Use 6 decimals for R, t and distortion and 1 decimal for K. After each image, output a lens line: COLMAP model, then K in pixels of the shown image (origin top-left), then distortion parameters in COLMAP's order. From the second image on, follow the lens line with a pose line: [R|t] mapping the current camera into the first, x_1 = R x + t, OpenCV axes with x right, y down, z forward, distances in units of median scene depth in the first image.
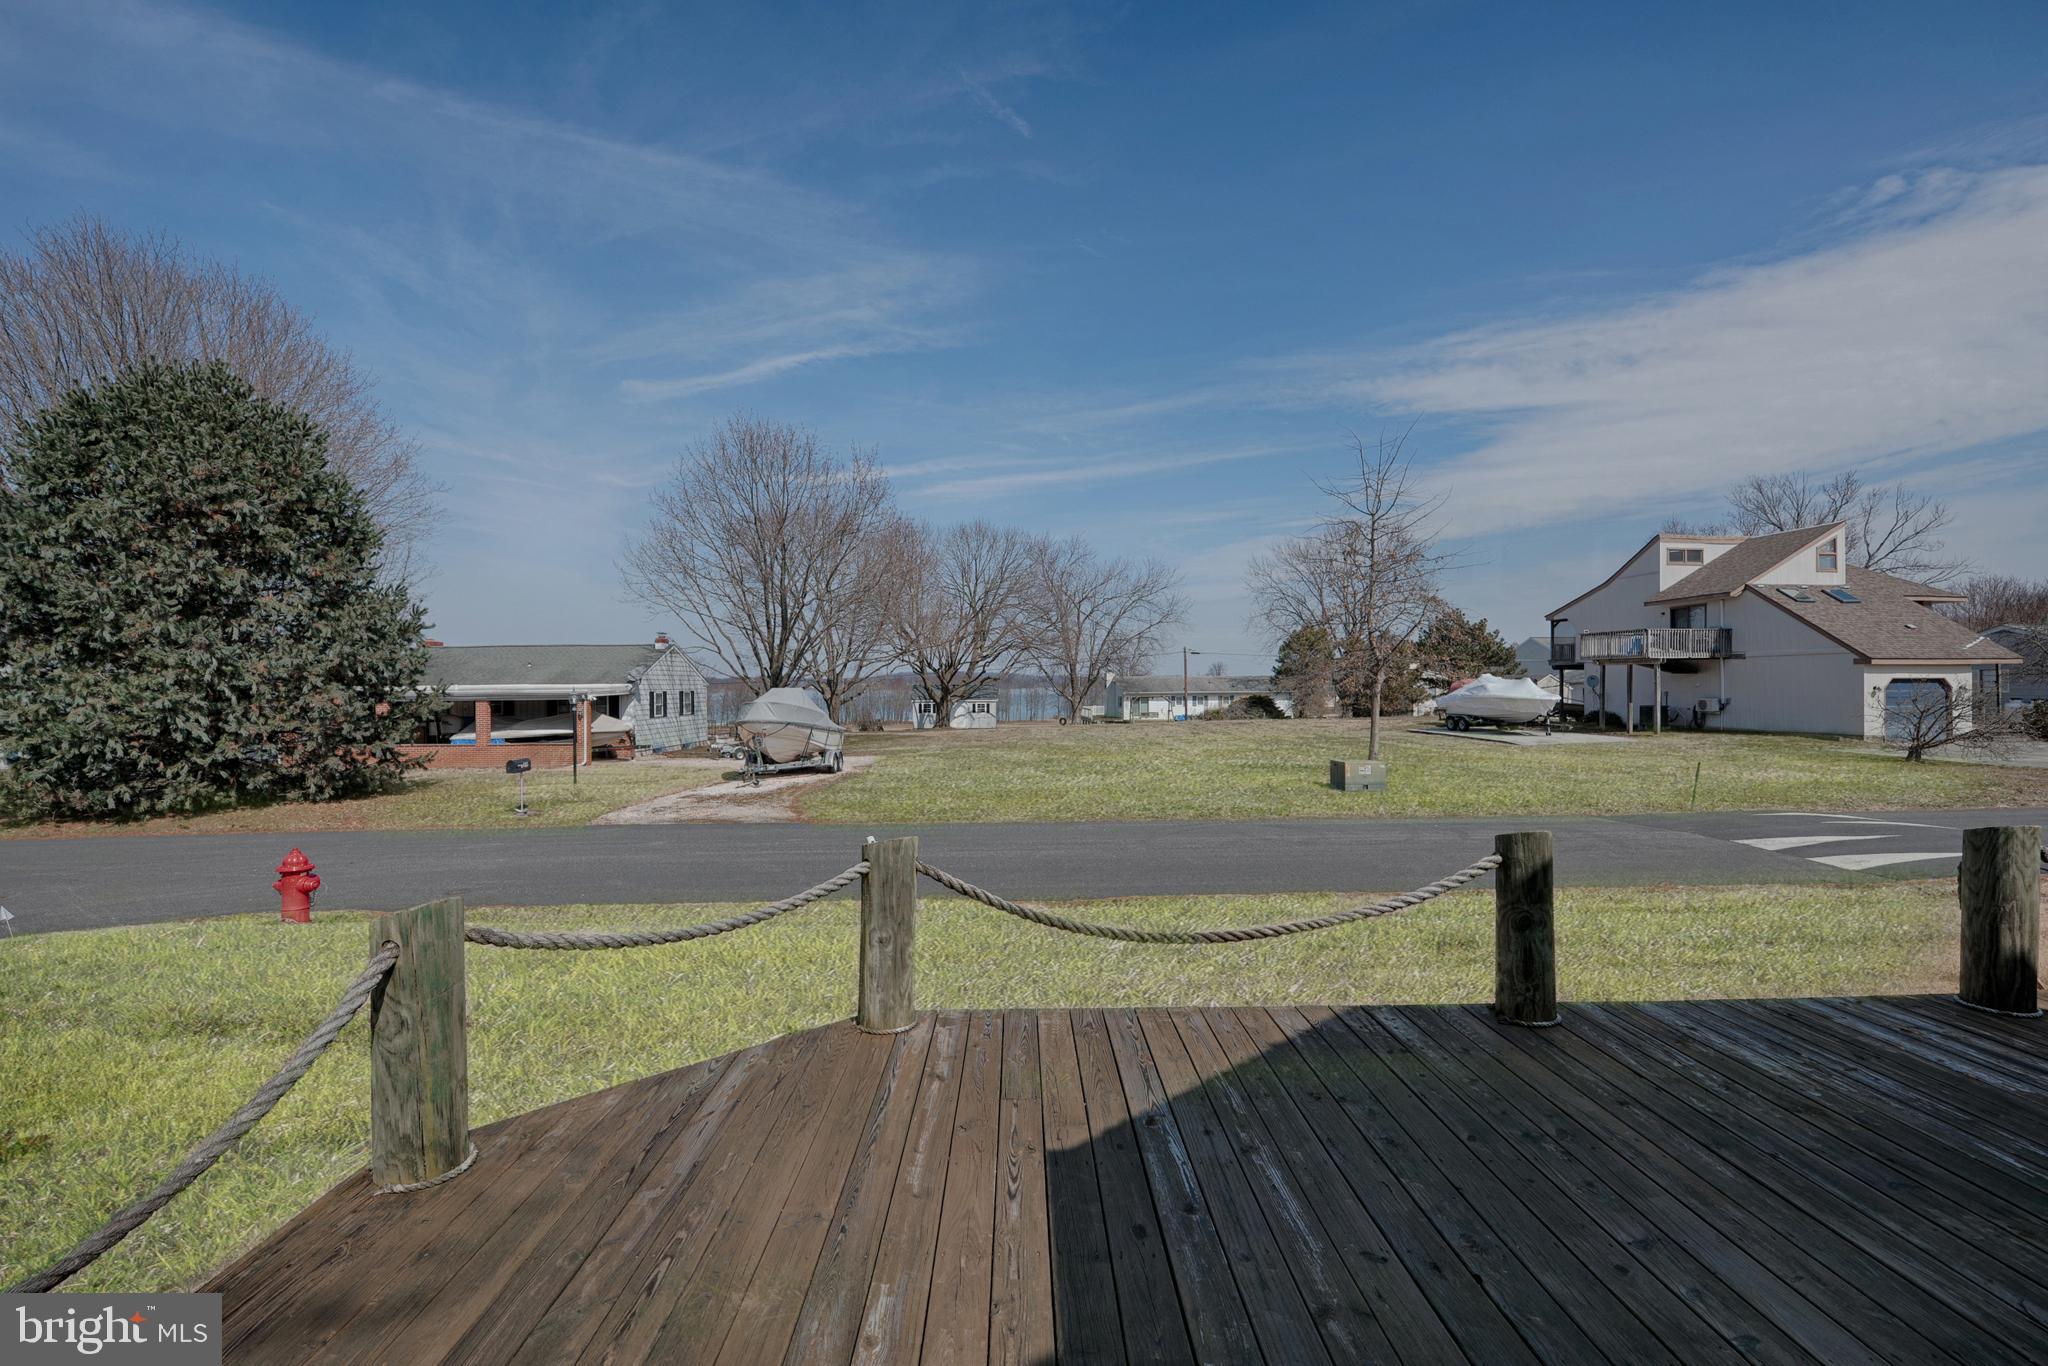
lens RADIAL K [[879.8, 0, 1024.0], [0, 879.8, 683.0], [0, 0, 1]] dist [-0.010608, -0.000309]
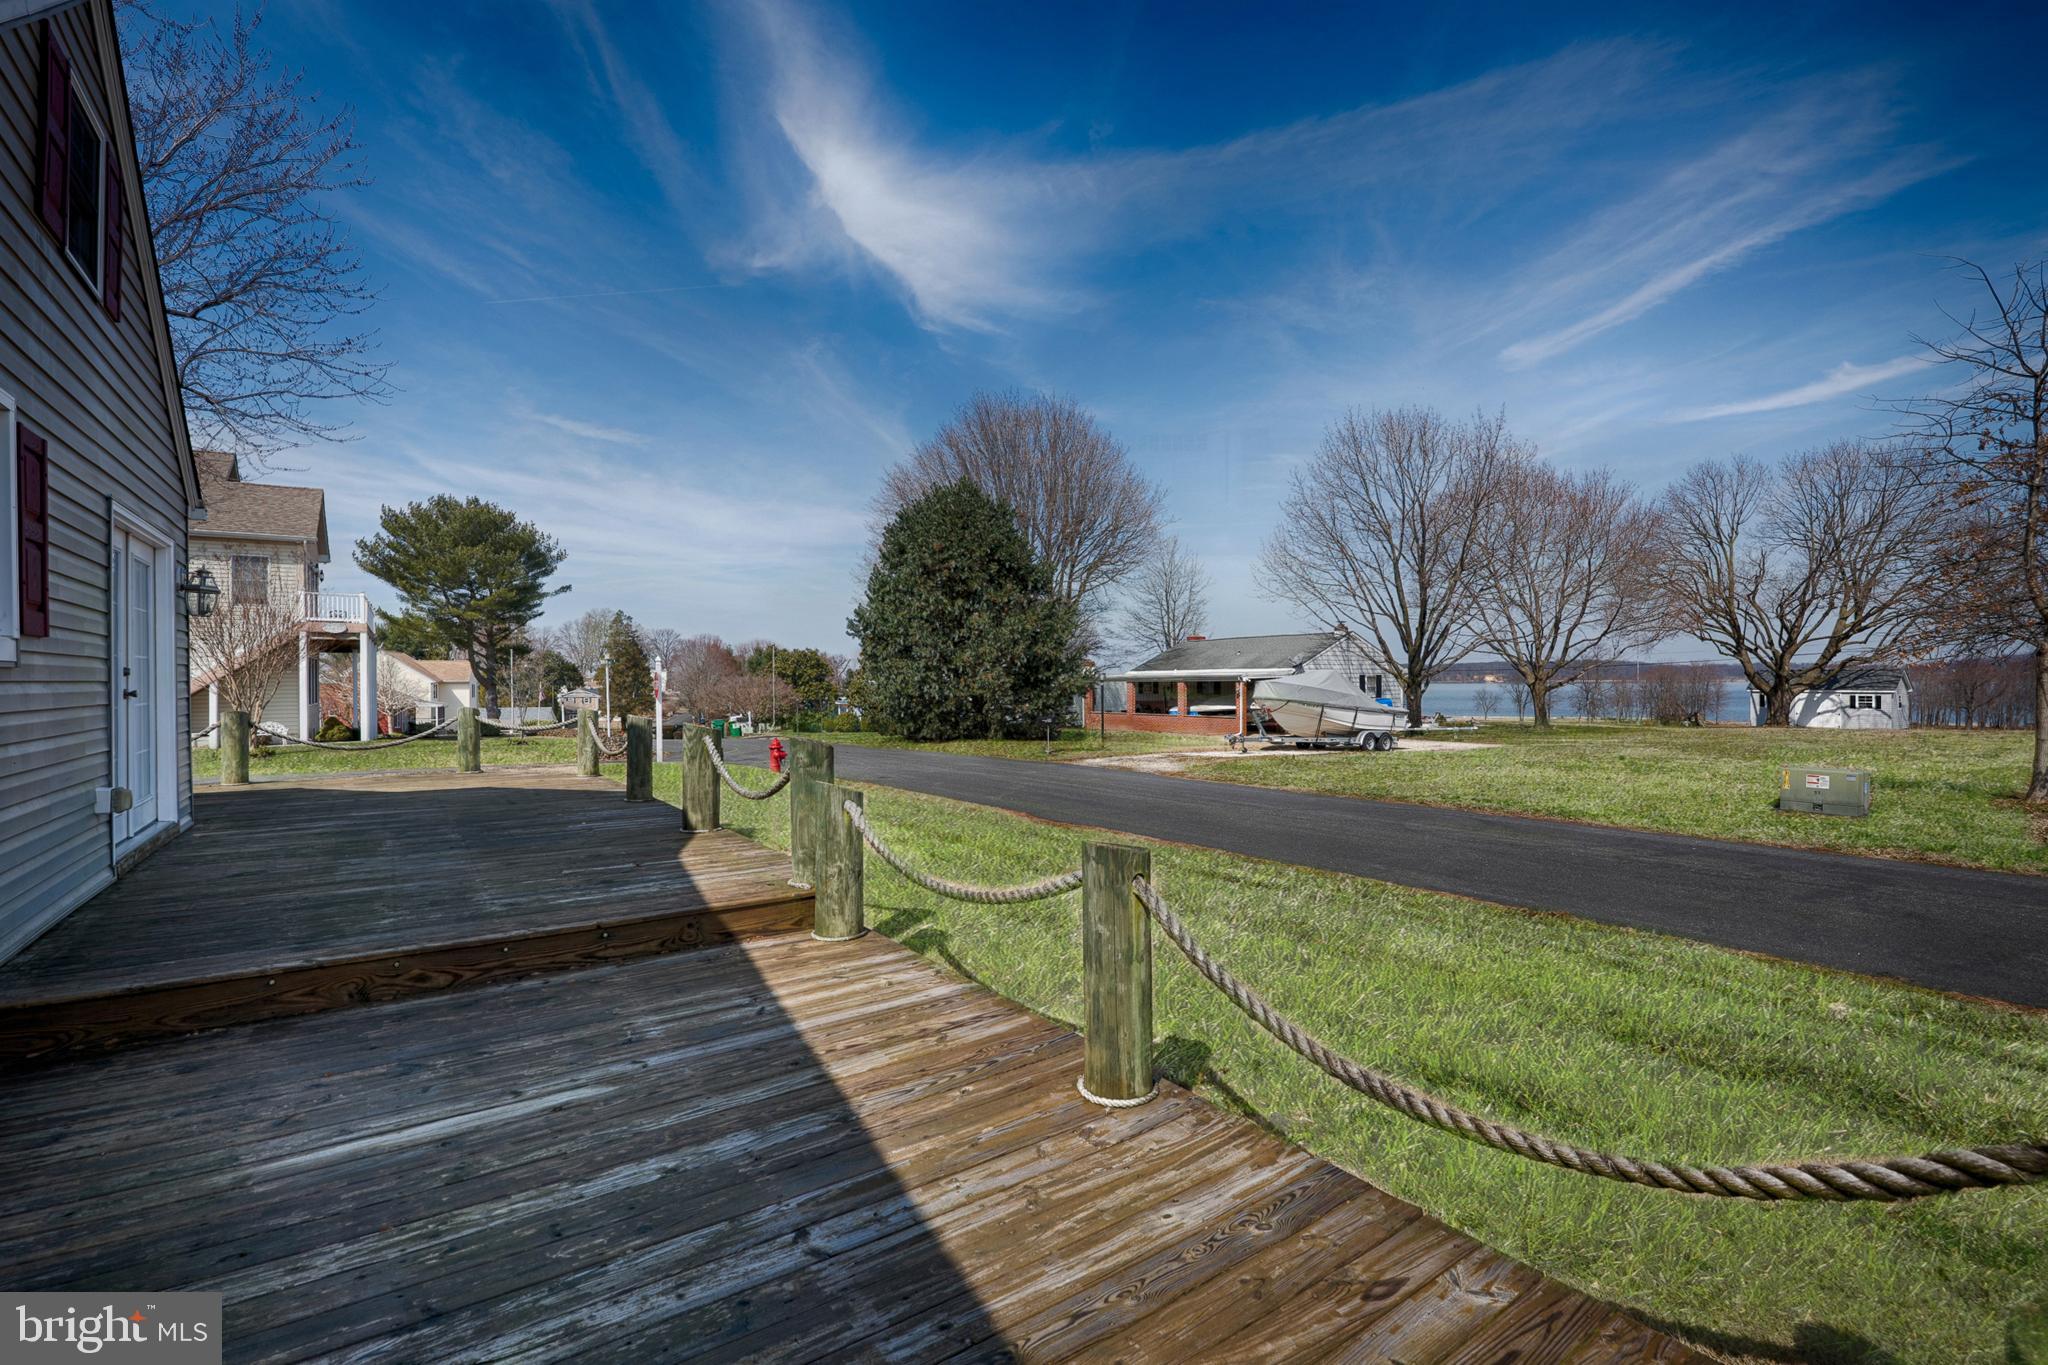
lens RADIAL K [[902.5, 0, 1024.0], [0, 902.5, 682.5], [0, 0, 1]] dist [-0.009173, -0.000040]
pose [[0.562024, 0.006028, -0.827099, 0.354609], [0.002941, 0.999953, 0.009286, 0.008358], [0.827116, -0.007652, 0.561980, 0.059892]]
